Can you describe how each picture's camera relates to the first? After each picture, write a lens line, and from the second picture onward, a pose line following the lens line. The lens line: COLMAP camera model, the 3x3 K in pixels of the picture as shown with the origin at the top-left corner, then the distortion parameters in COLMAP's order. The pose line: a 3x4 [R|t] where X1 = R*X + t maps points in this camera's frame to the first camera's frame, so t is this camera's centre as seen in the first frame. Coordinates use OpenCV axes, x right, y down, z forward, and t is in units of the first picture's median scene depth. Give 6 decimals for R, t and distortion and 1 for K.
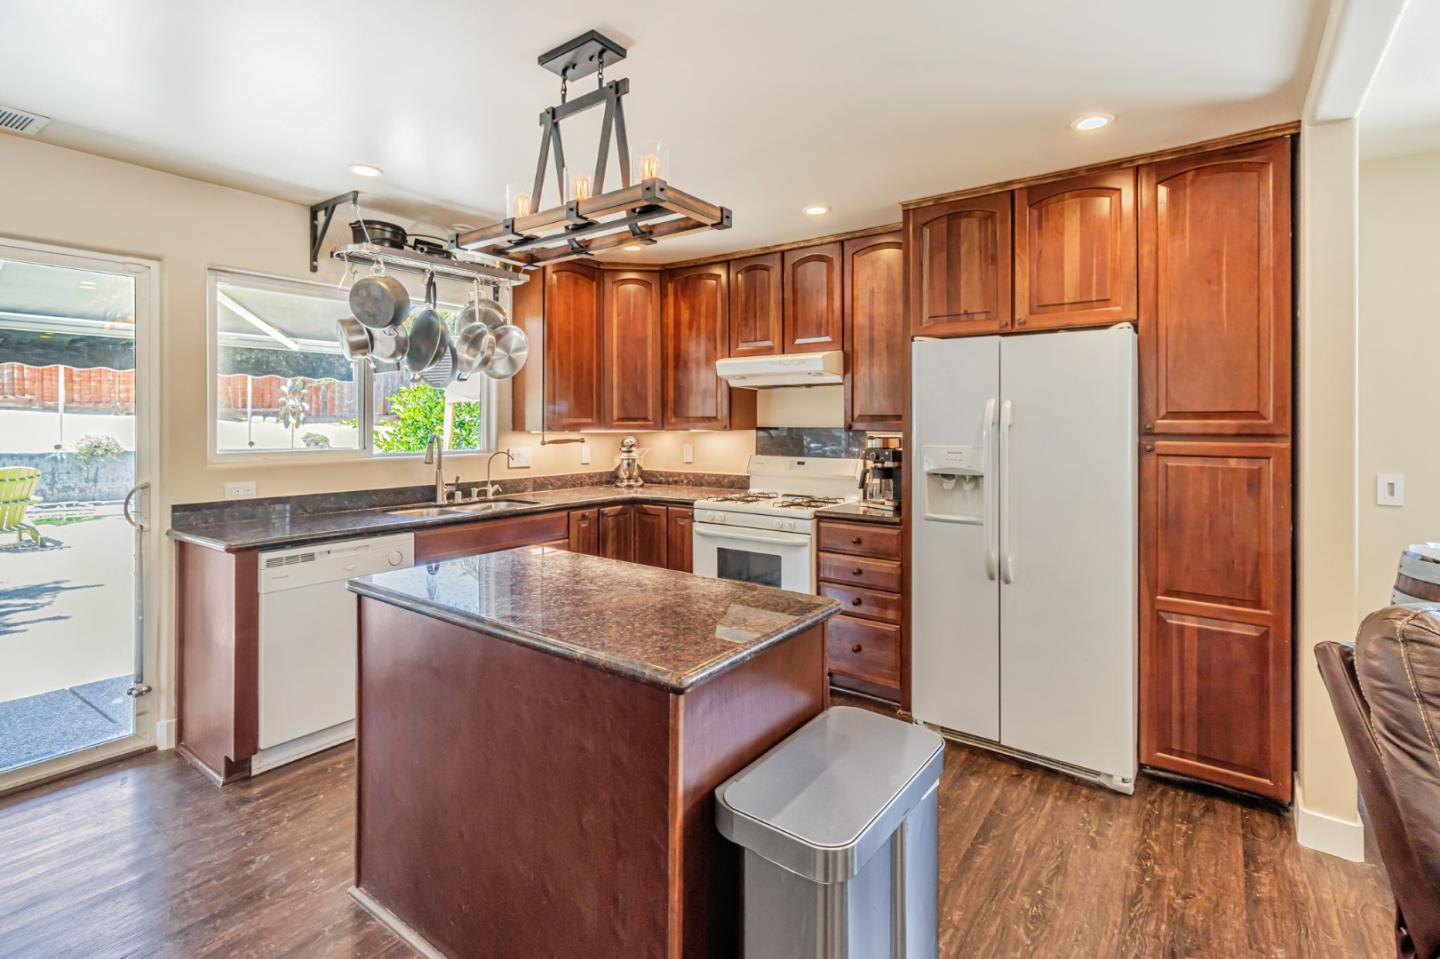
lens RADIAL K [[676.1, 0, 719.3], [0, 676.1, 419.8], [0, 0, 1]] dist [0.006101, -0.000275]
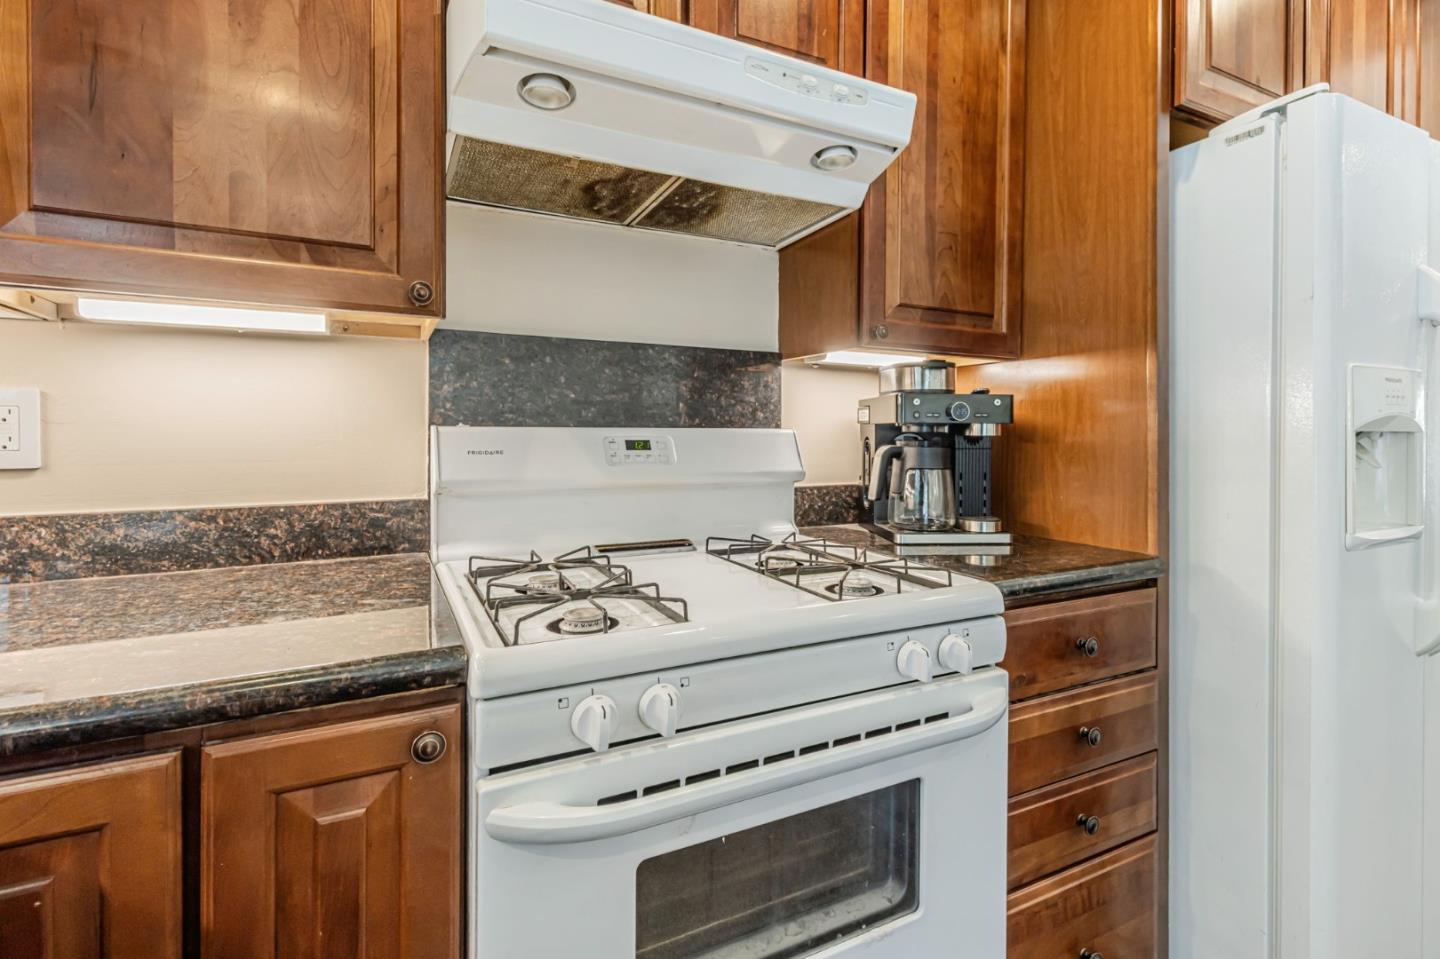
lens RADIAL K [[676.1, 0, 715.5], [0, 676.1, 433.6], [0, 0, 1]] dist [0.006101, -0.000275]
pose [[0.460430, 0.003304, 0.887690, -0.176121], [-0.003718, 0.999991, -0.001794, 0.067657], [-0.887688, -0.002475, 0.460439, 0.936336]]
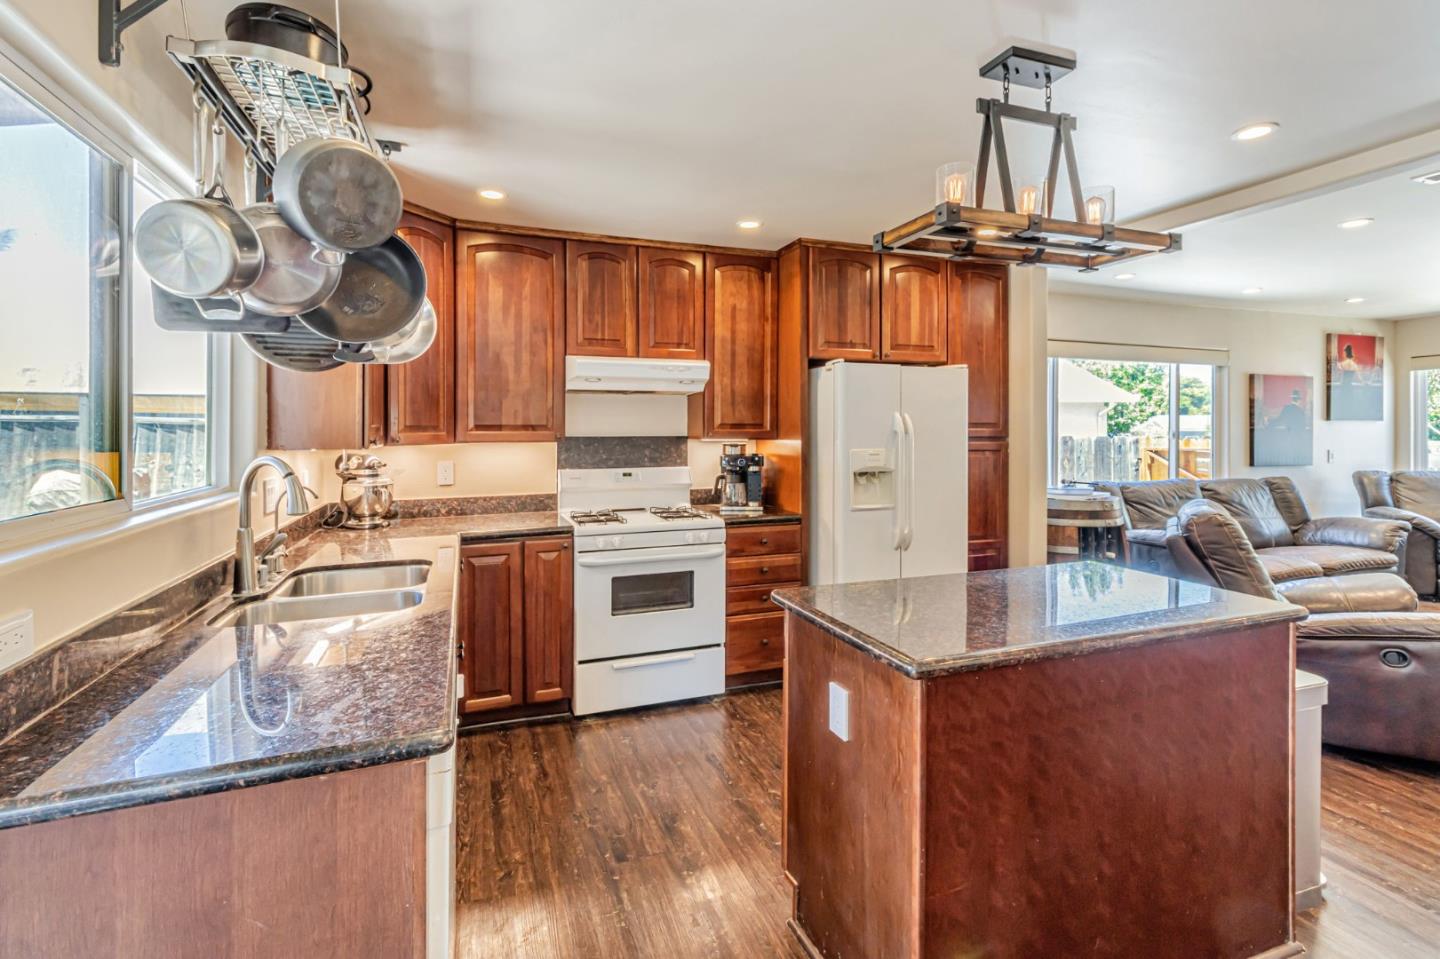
lens RADIAL K [[676.1, 0, 723.4], [0, 676.1, 424.5], [0, 0, 1]] dist [0.006101, -0.000275]
pose [[0.544764, 0.002663, 0.838585, -0.677636], [0.000418, 0.999994, -0.003447, -0.002339], [-0.838589, 0.002228, 0.544760, 0.436433]]
